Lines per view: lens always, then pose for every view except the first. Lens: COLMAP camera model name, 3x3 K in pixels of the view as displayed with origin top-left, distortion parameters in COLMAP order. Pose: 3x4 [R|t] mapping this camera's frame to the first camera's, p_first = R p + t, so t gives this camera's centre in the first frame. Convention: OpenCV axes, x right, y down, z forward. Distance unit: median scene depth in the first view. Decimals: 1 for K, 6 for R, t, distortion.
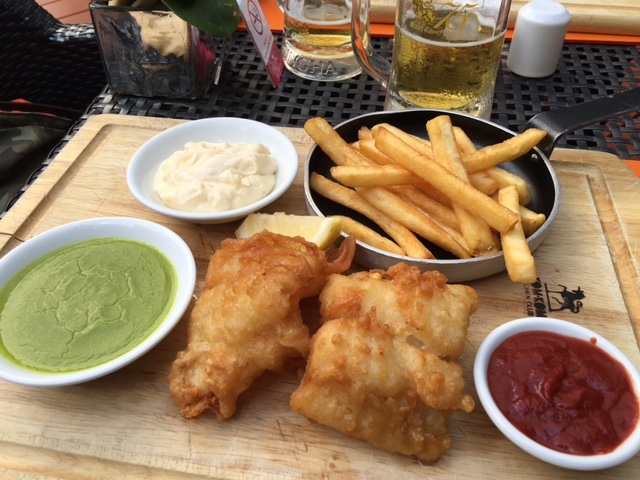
lens RADIAL K [[541.8, 0, 319.6], [0, 541.8, 240.2], [0, 0, 1]] dist [0.049871, -0.028834]
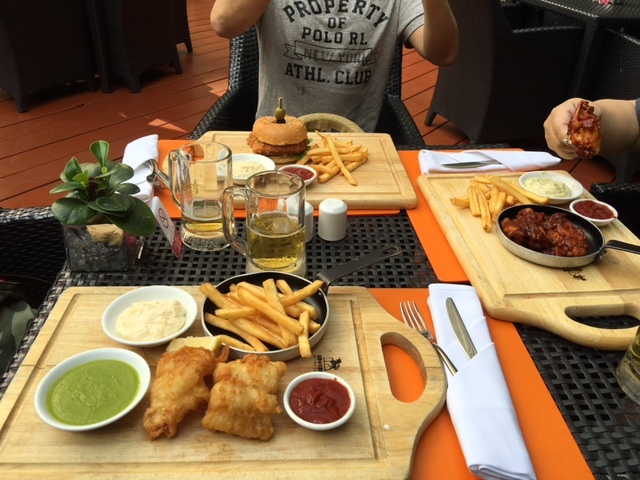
lens RADIAL K [[541.8, 0, 319.1], [0, 541.8, 237.6], [0, 0, 1]] dist [0.049871, -0.028834]
pose [[0.977115, -0.066973, 0.201892, 0.009916], [0.107479, 0.974514, -0.196903, 0.036786], [-0.183559, 0.214096, 0.959411, -1.011103]]
